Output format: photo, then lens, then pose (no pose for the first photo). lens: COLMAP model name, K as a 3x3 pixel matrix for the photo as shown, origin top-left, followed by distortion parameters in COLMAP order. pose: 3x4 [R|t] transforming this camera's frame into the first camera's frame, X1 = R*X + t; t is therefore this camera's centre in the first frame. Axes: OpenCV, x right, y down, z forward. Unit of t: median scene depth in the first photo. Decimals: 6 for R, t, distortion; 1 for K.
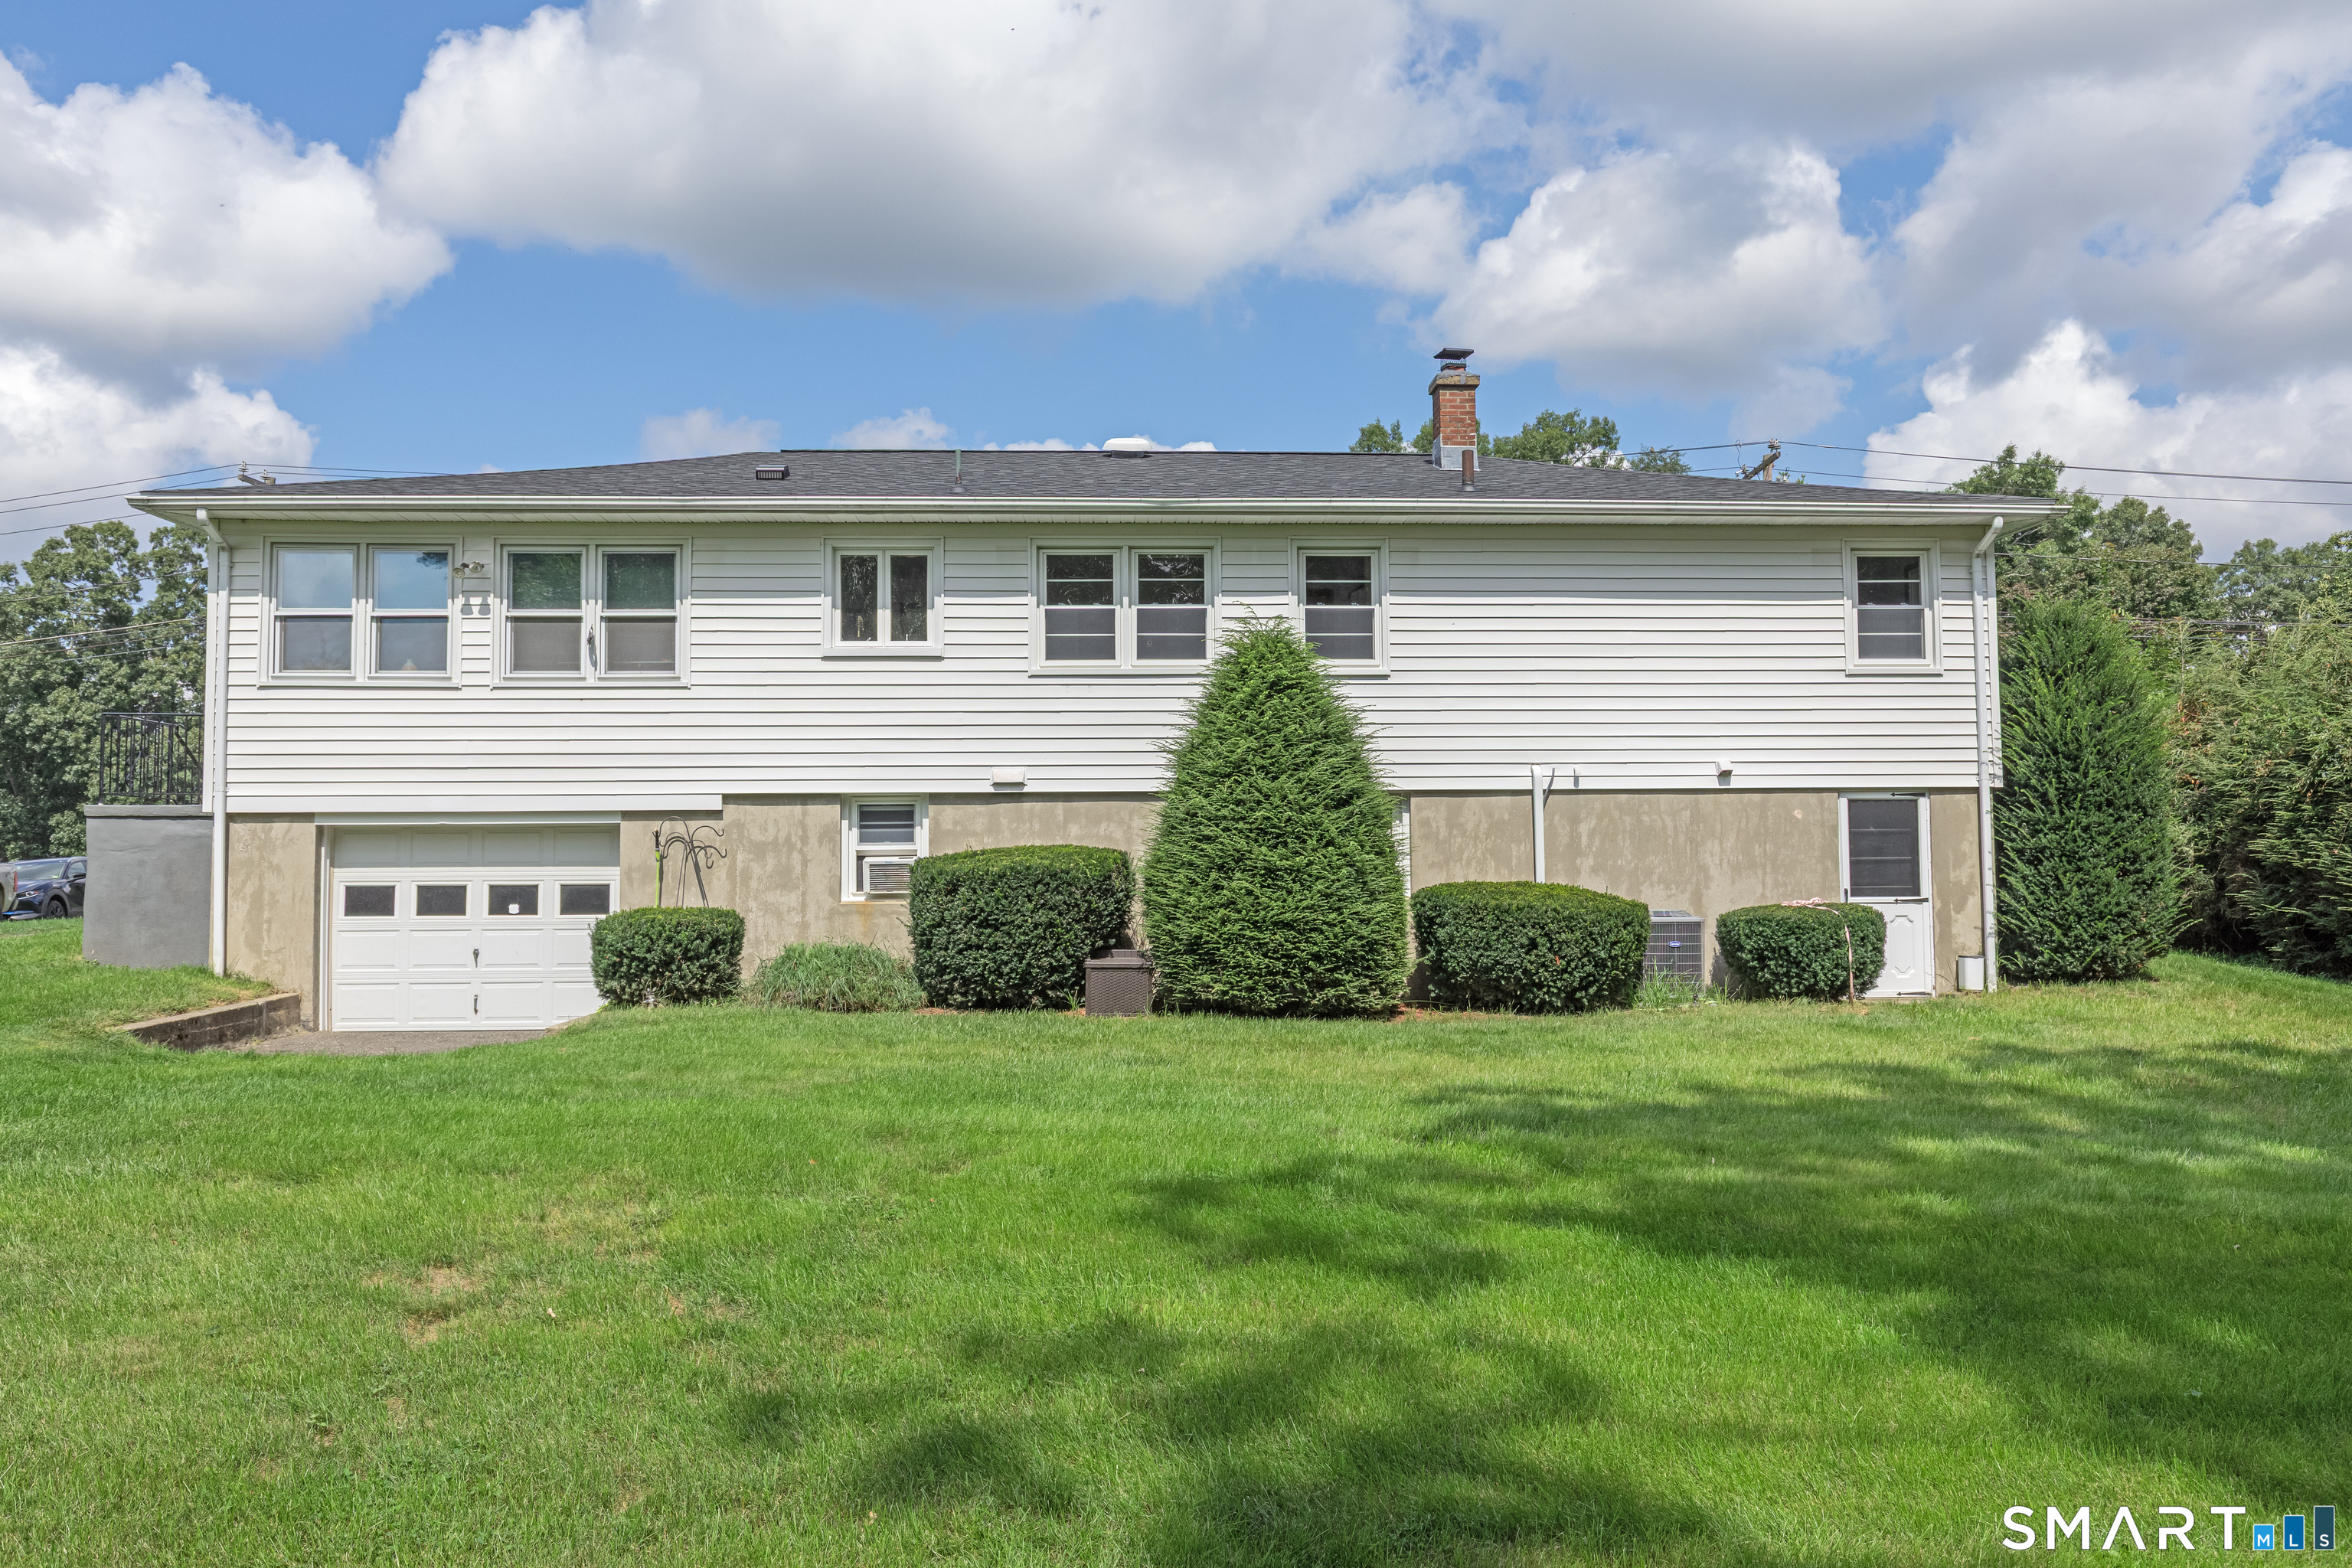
lens RADIAL K [[1734.0, 0, 1175.5], [0, 1734.0, 793.1], [0, 0, 1]] dist [0.028426, 0.000063]
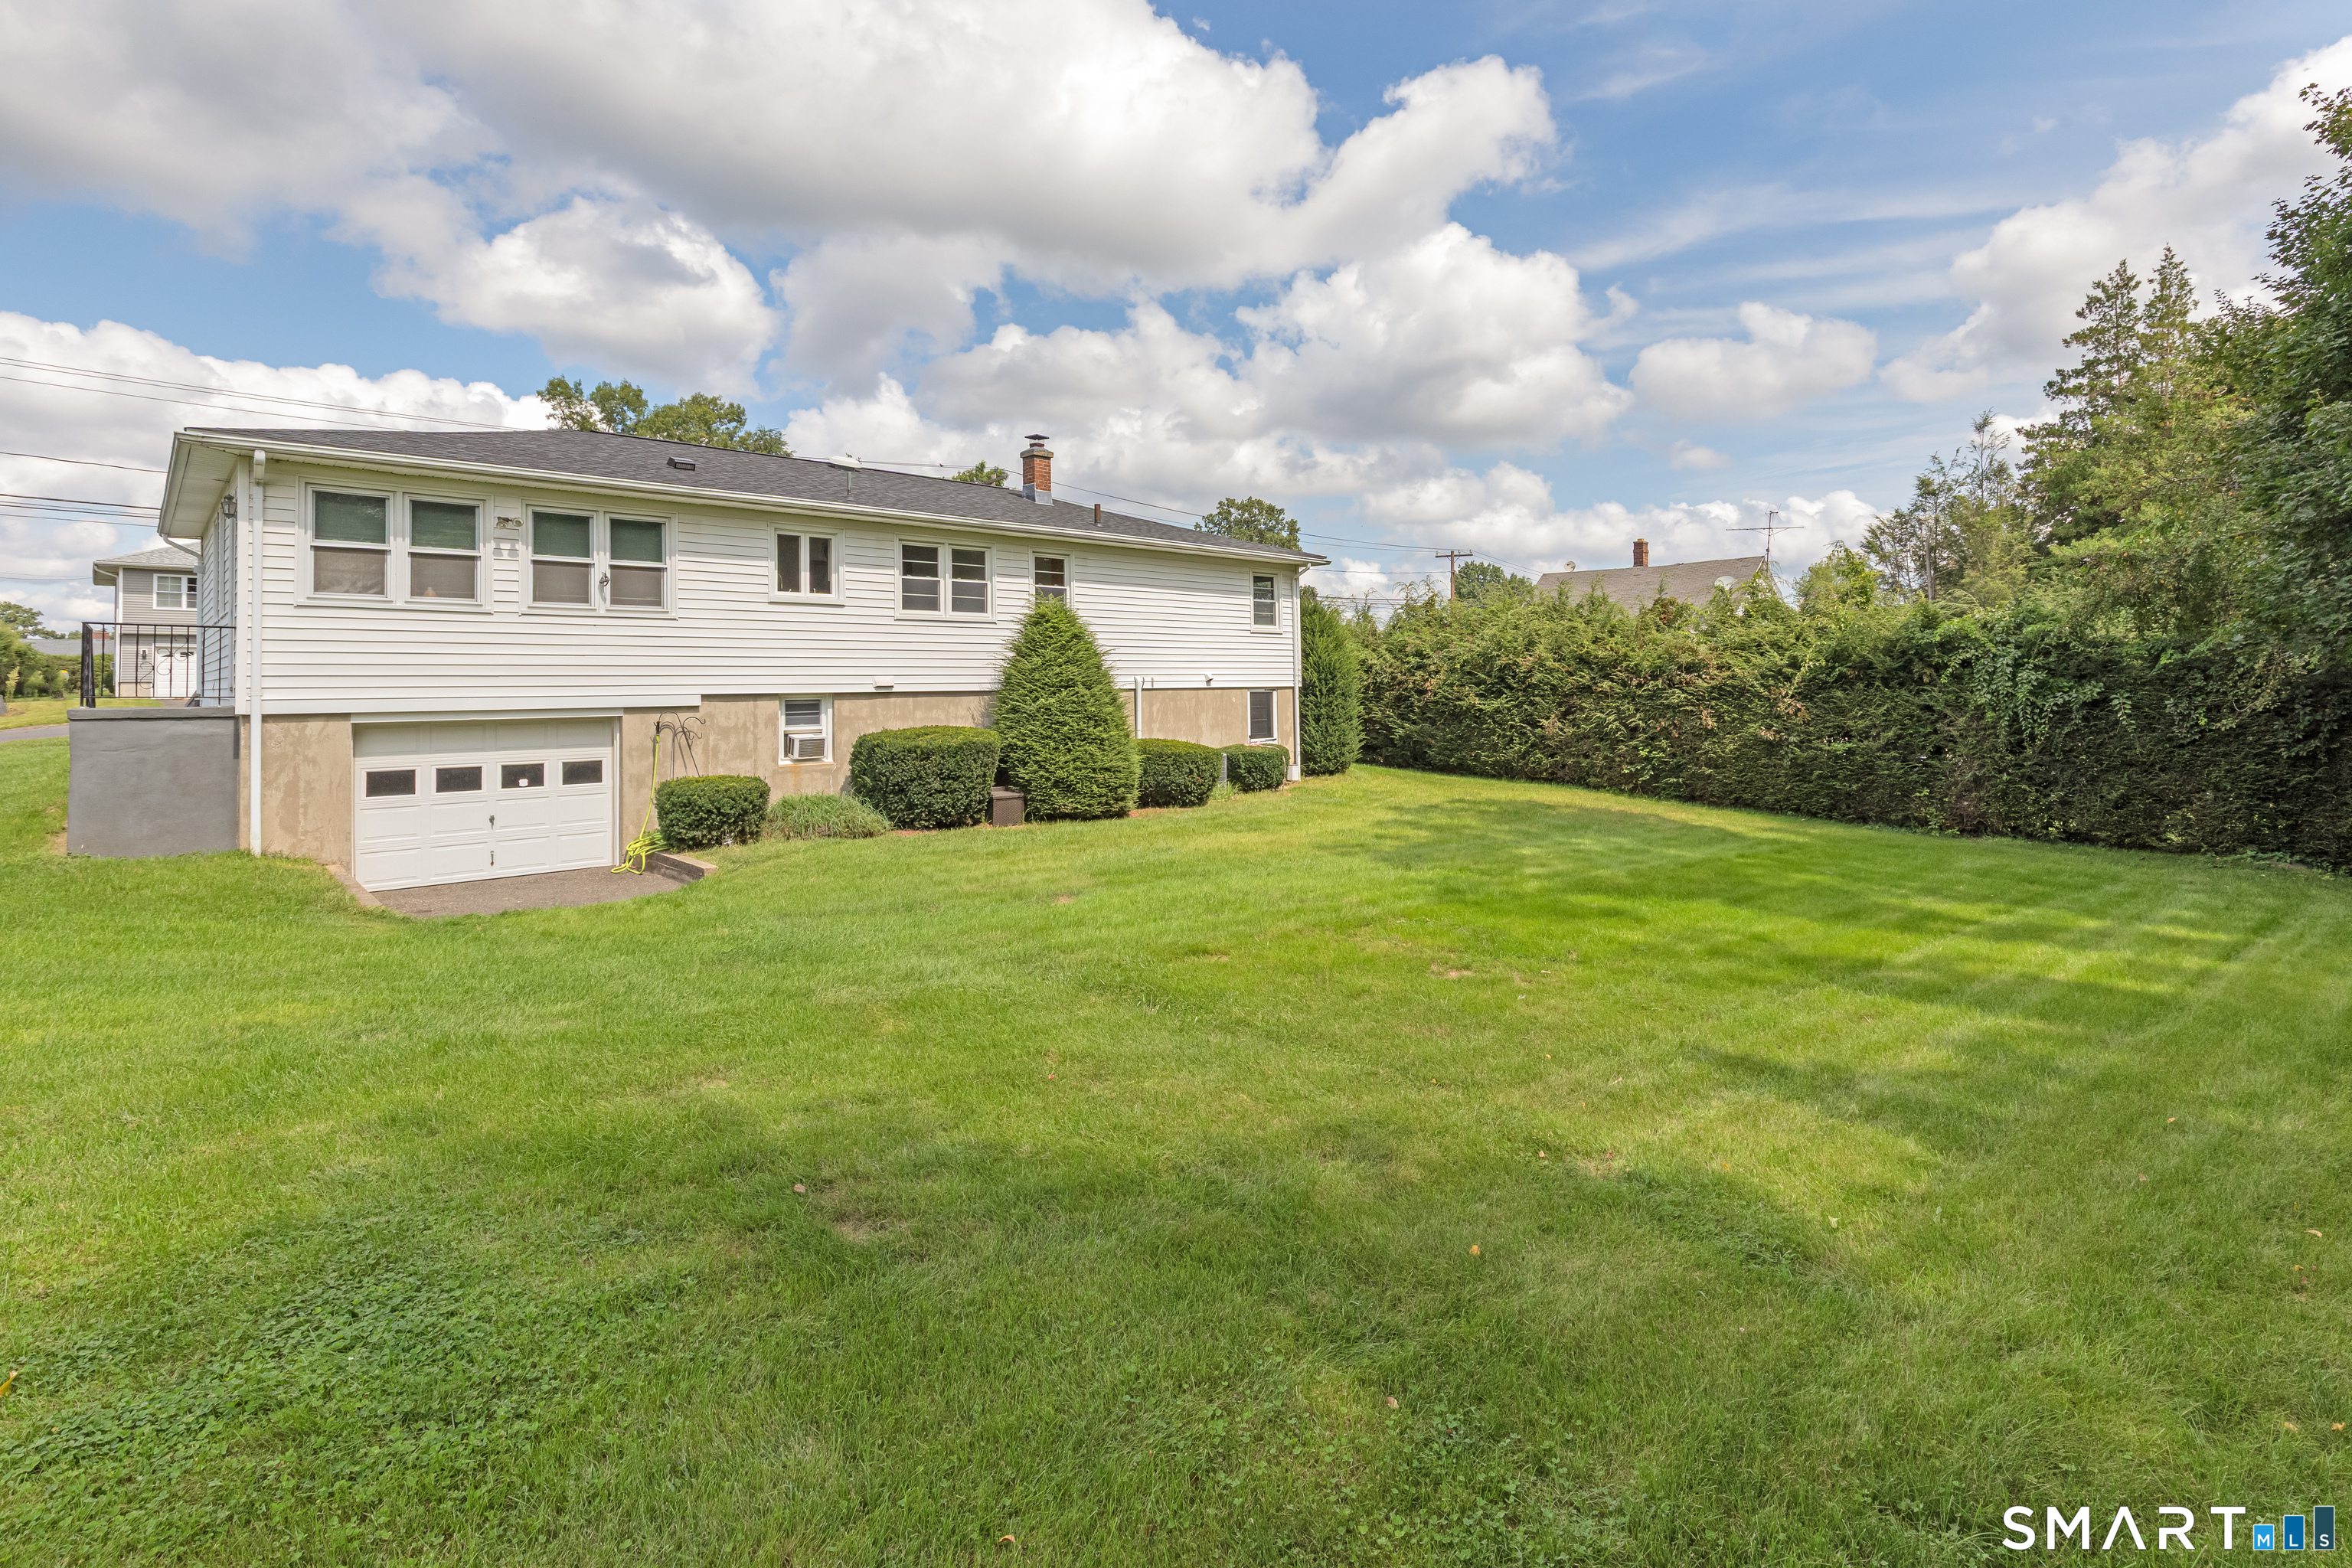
lens RADIAL K [[1092.7, 0, 1188.2], [0, 1092.7, 666.9], [0, 0, 1]] dist [0.018943, 0.000288]
pose [[0.762542, 0.010324, 0.646857, -0.537489], [-0.023043, 0.999672, 0.011210, -0.041333], [-0.646529, -0.023454, 0.762529, 0.049456]]
